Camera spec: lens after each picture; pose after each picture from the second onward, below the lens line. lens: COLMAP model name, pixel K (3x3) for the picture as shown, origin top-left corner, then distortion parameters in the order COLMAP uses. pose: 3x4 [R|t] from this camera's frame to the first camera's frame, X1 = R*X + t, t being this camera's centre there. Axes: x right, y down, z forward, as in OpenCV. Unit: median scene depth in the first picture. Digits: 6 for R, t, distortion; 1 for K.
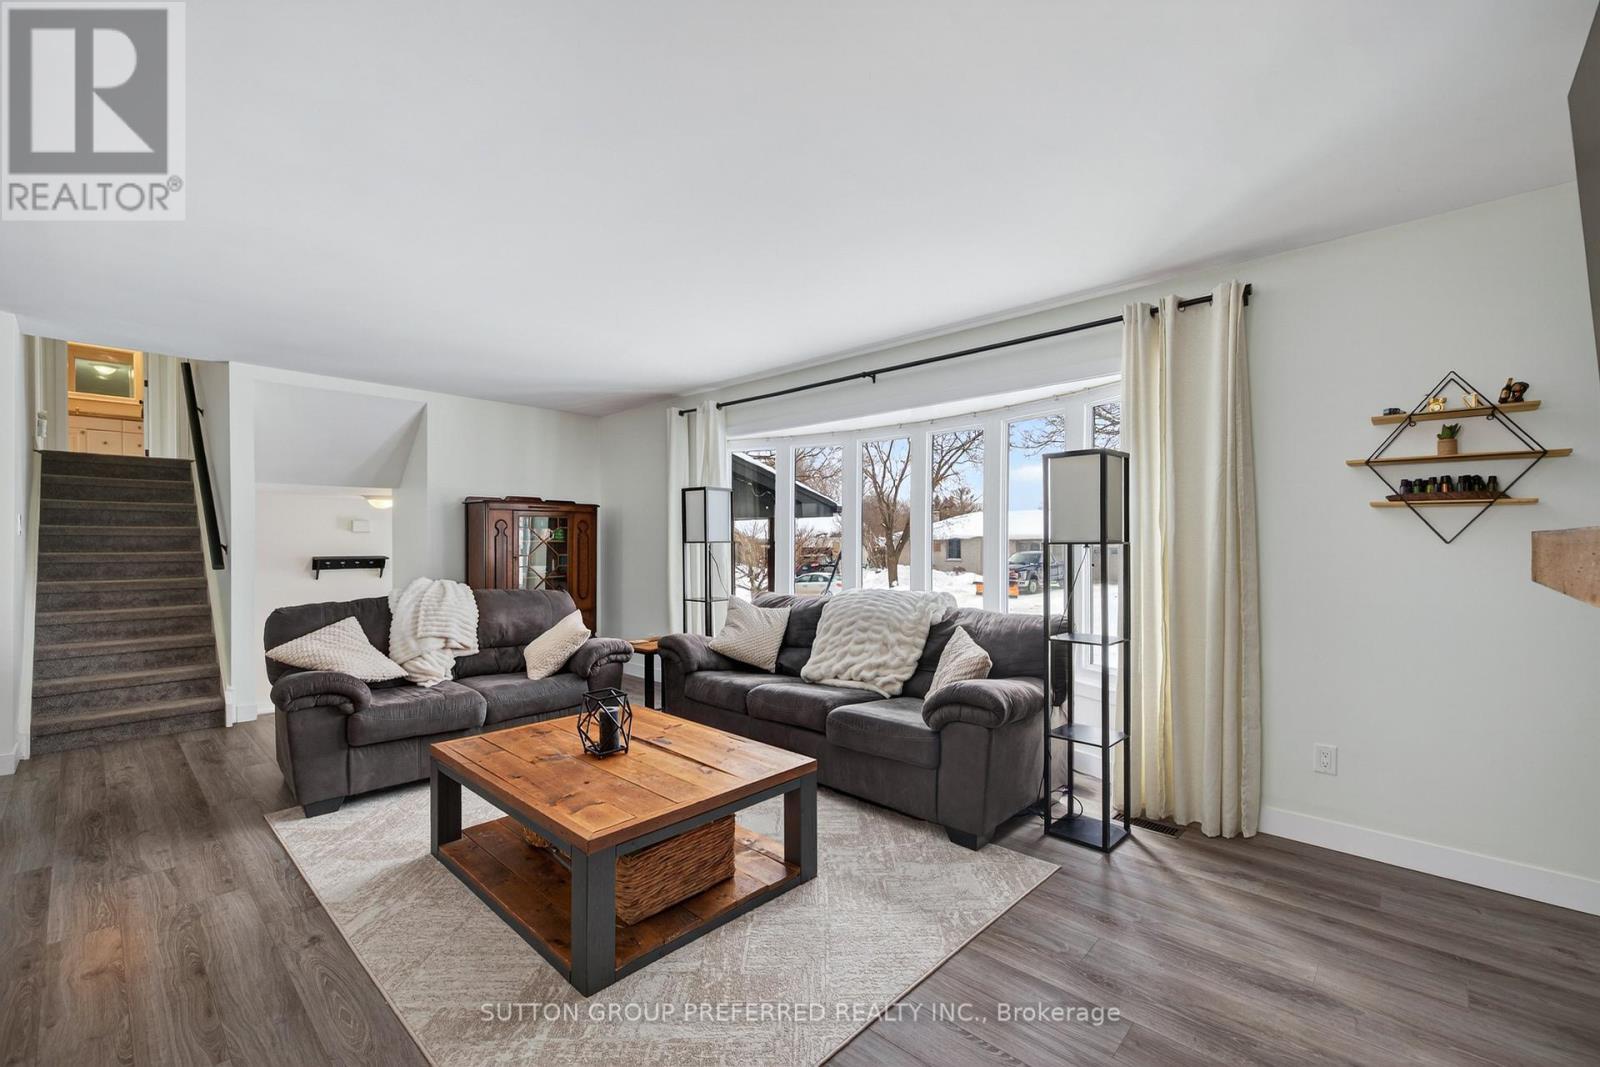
lens RADIAL K [[669.7, 0, 795.4], [0, 669.7, 545.4], [0, 0, 1]] dist [0.002285, 0.000552]
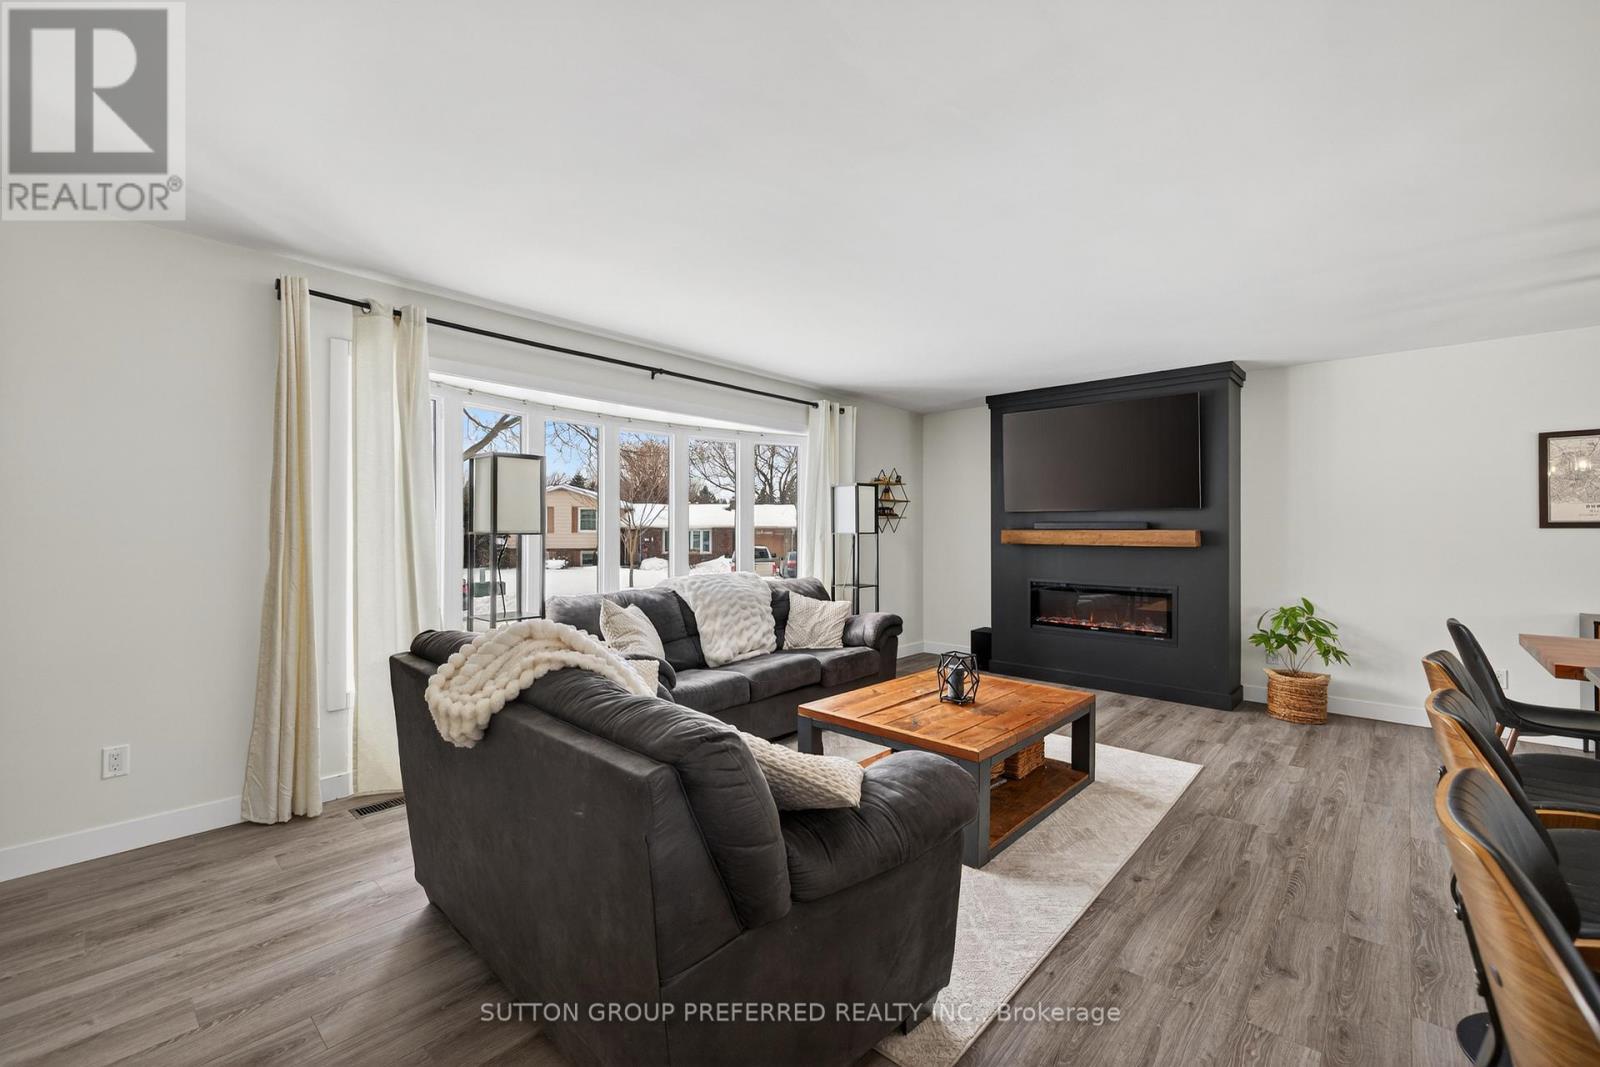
lens RADIAL K [[669.7, 0, 801.8], [0, 669.7, 527.0], [0, 0, 1]] dist [0.002285, 0.000552]
pose [[-0.019796, 0.004378, 0.999794, -1.123572], [0.005223, 0.999977, -0.004275, -0.010220], [-0.999790, 0.005137, -0.019819, 0.963358]]
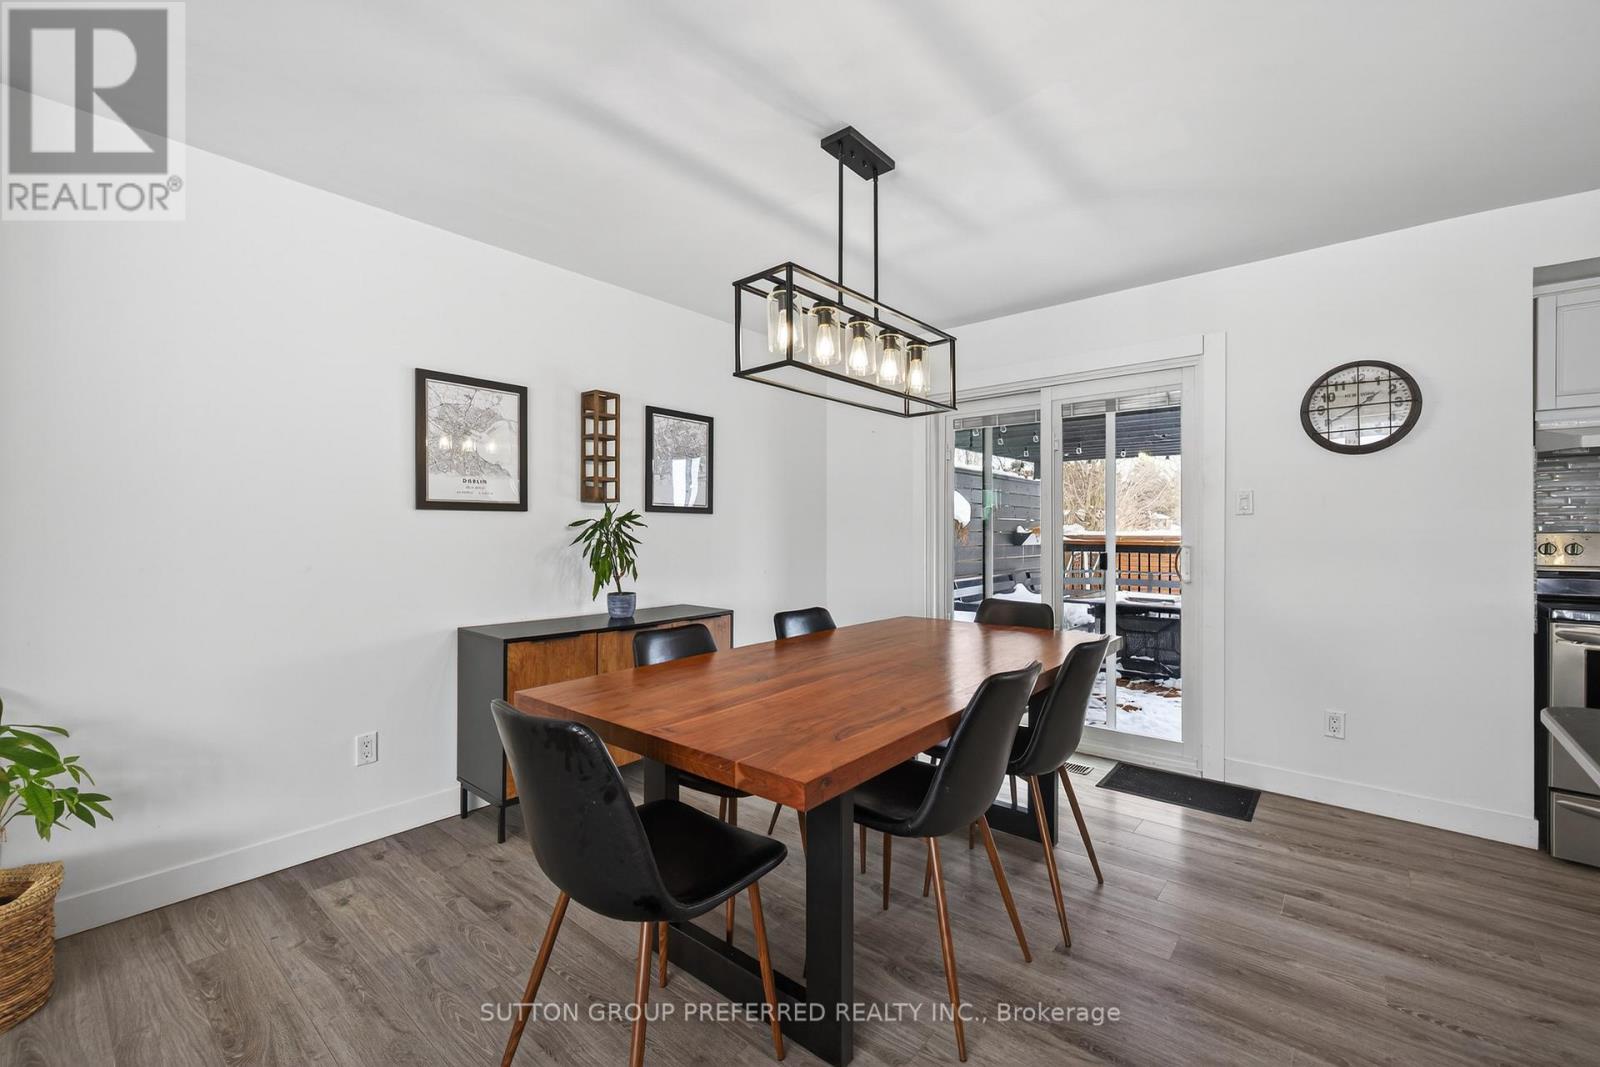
lens RADIAL K [[669.7, 0, 802.1], [0, 669.7, 534.8], [0, 0, 1]] dist [0.002285, 0.000552]
pose [[-0.998734, -0.002107, -0.050267, -0.401762], [-0.002730, 0.999920, 0.012318, 0.011687], [0.050237, 0.012439, -0.998660, 0.472029]]
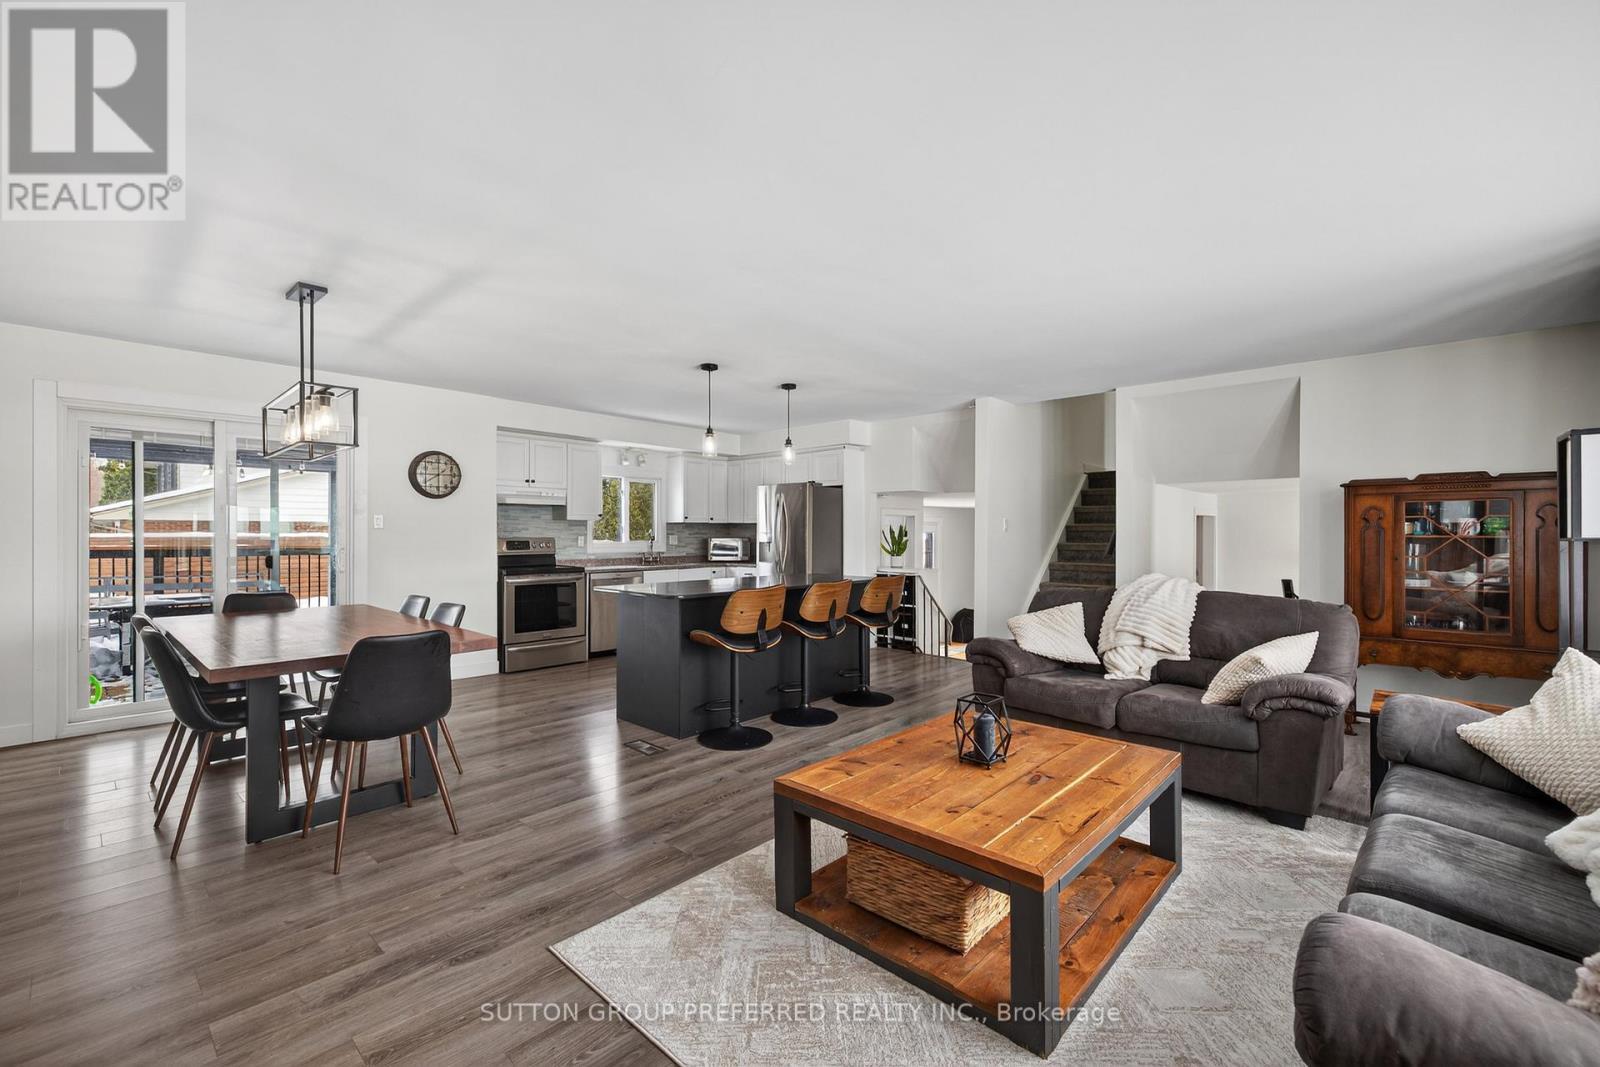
lens RADIAL K [[669.7, 0, 800.2], [0, 669.7, 529.9], [0, 0, 1]] dist [0.002285, 0.000552]
pose [[0.008771, -0.004472, -0.999952, 0.480983], [-0.010253, 0.999937, -0.004561, -0.006269], [0.999909, 0.010293, 0.008724, 0.537936]]
